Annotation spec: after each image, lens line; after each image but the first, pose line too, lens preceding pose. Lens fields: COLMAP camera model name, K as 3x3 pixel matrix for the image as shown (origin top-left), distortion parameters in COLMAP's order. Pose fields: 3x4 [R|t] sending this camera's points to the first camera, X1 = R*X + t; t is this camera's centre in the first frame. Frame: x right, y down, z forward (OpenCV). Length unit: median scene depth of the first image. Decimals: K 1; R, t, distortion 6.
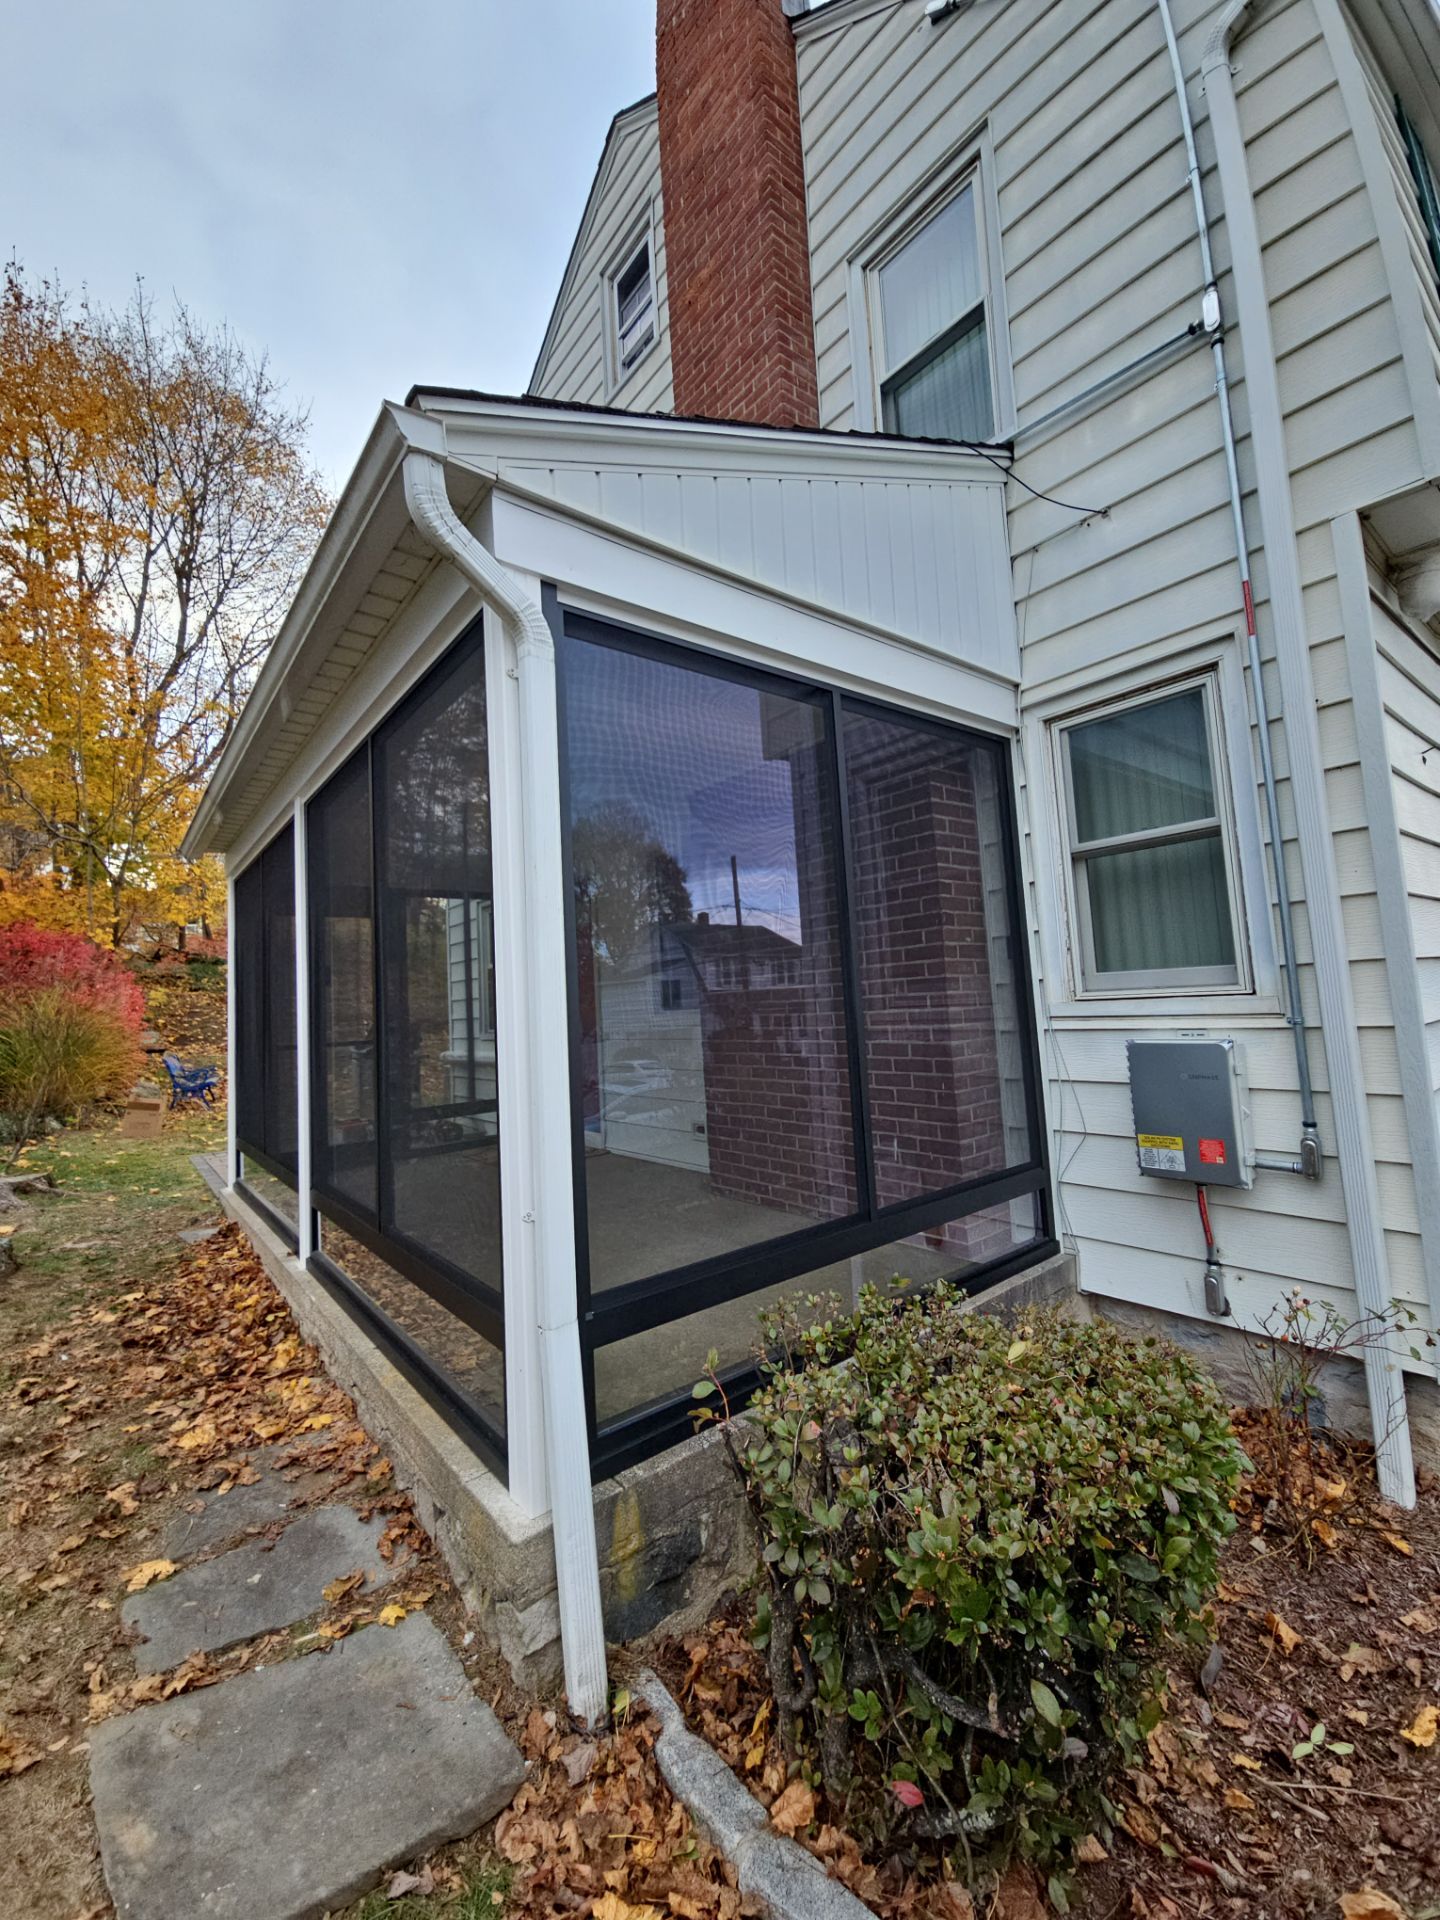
lens RADIAL K [[785.3, 0, 714.9], [0, 785.3, 934.6], [0, 0, 1]] dist [0.016025, -0.012597]
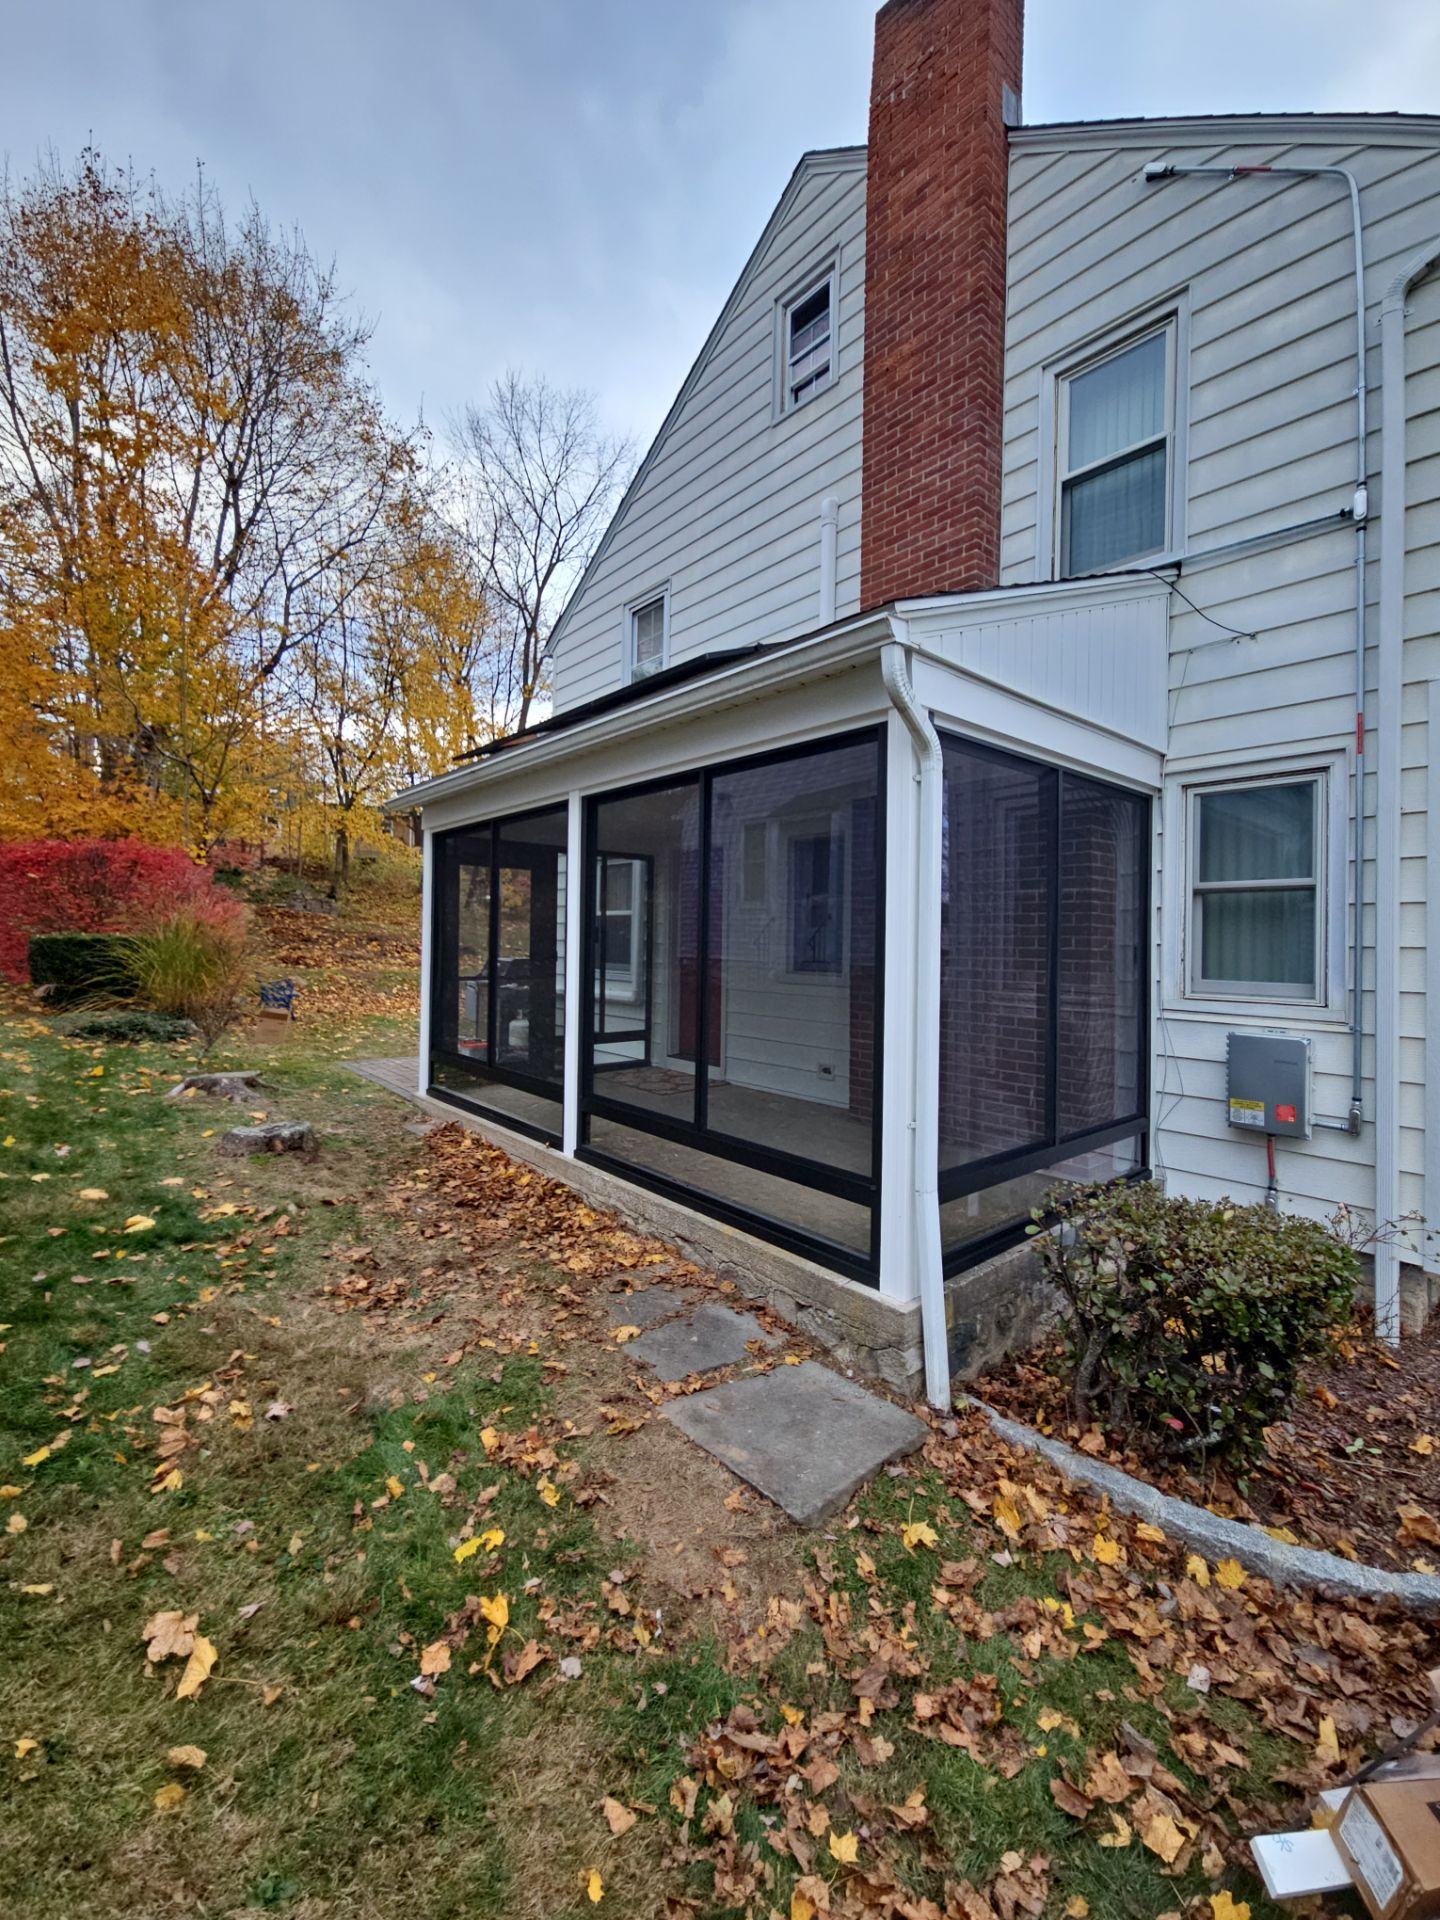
lens RADIAL K [[785.3, 0, 714.9], [0, 785.3, 934.6], [0, 0, 1]] dist [0.016025, -0.012597]
pose [[0.996790, 0.070685, 0.037594, -0.454160], [-0.073358, 0.994463, 0.075242, -0.076904], [-0.032068, -0.077758, 0.996456, -0.353949]]
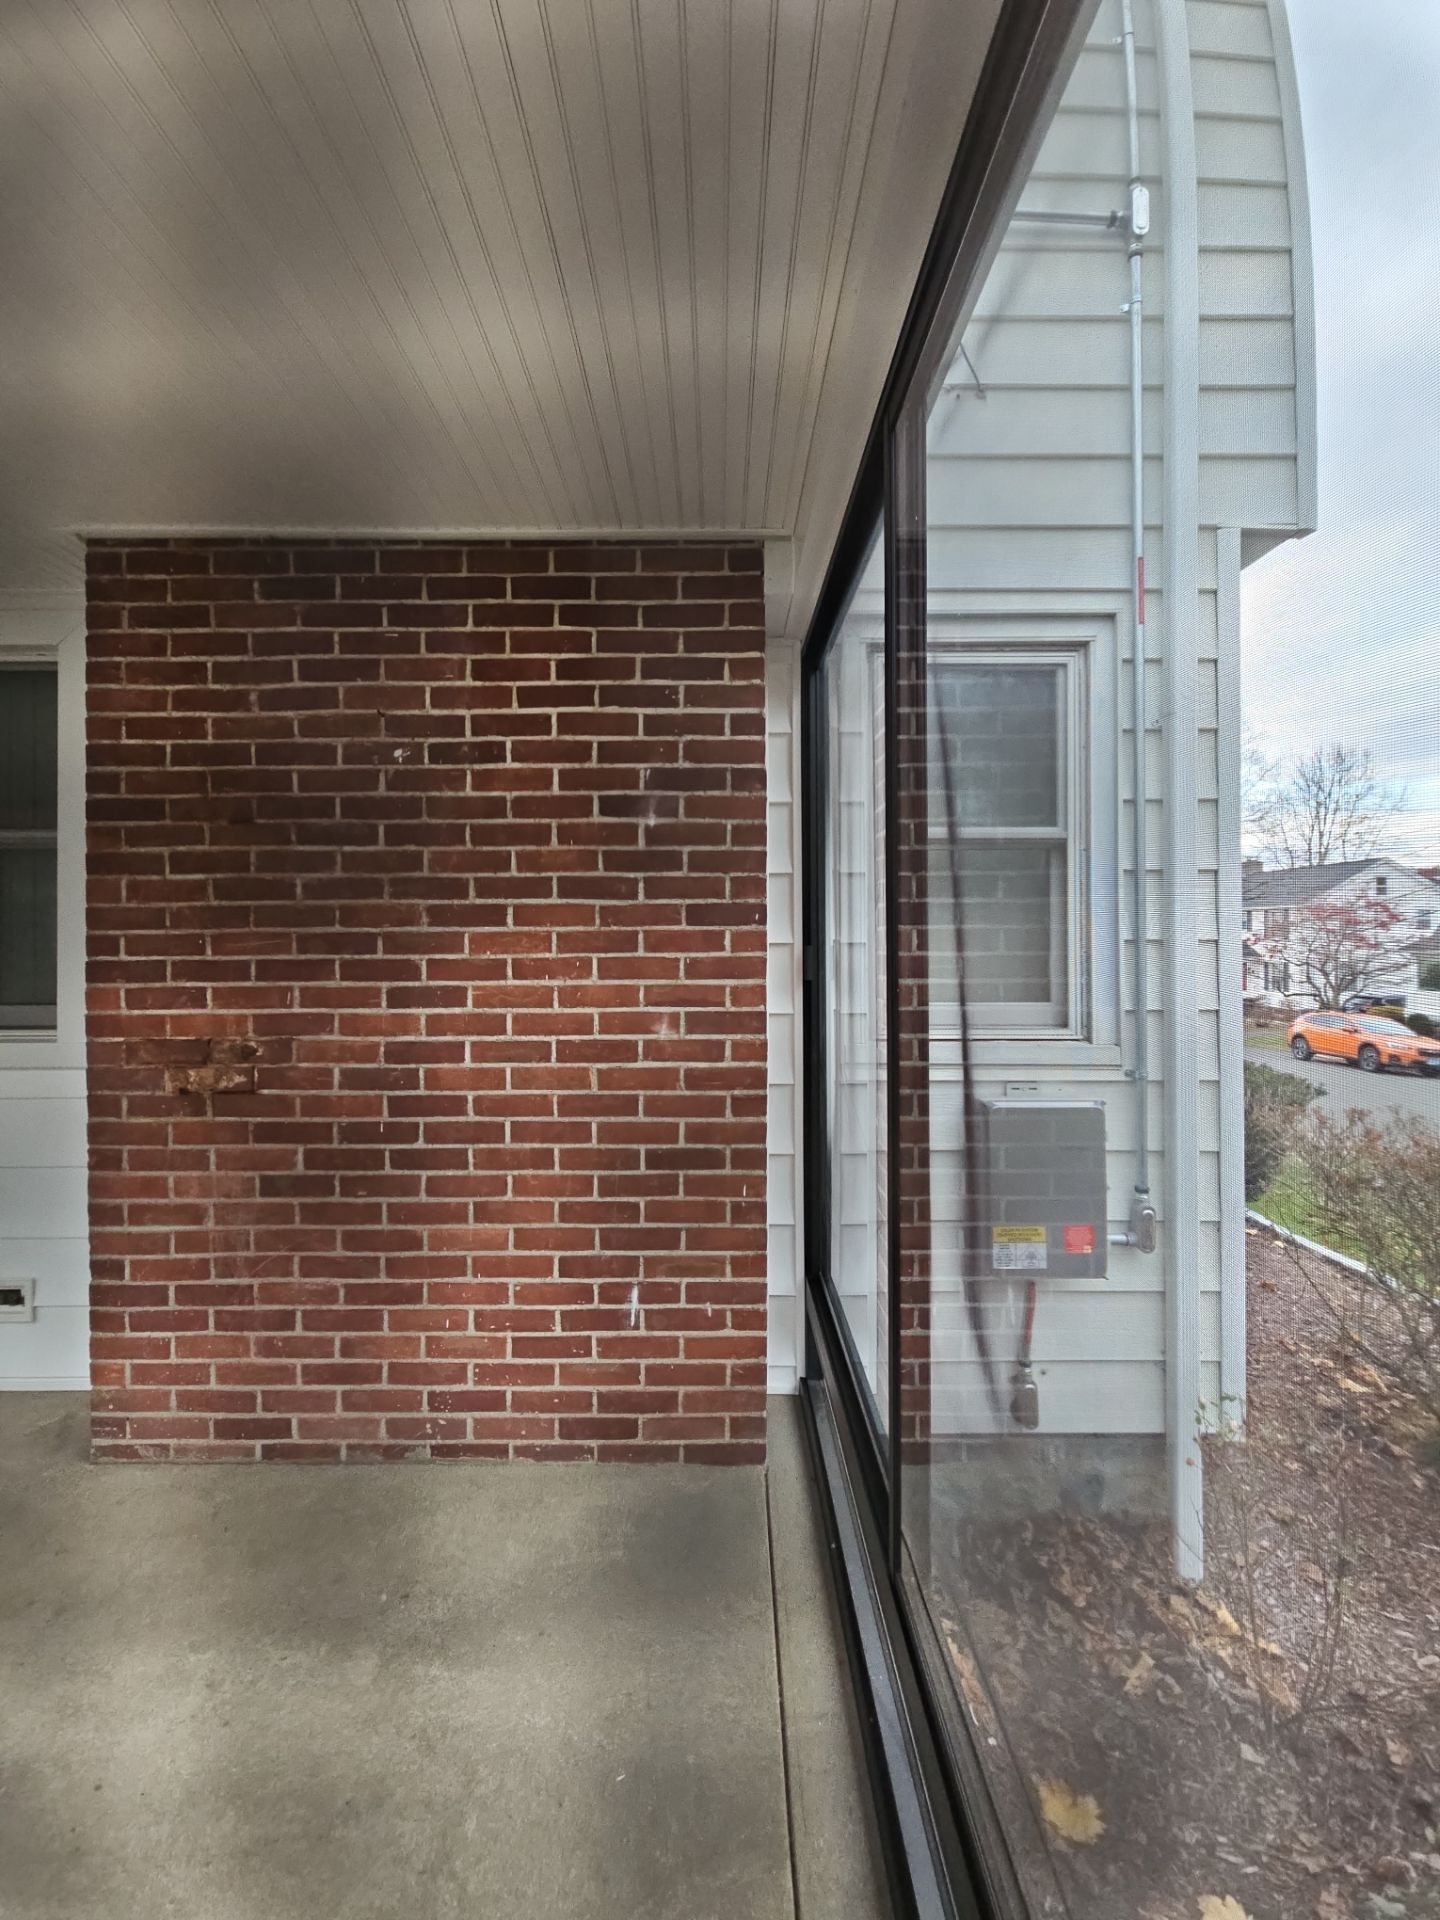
lens RADIAL K [[785.3, 0, 714.9], [0, 785.3, 934.6], [0, 0, 1]] dist [0.016025, -0.012597]
pose [[0.624314, 0.059126, 0.778933, -0.233416], [-0.098179, 0.995164, 0.003151, -0.002721], [-0.774979, -0.078442, 0.627100, 0.744157]]
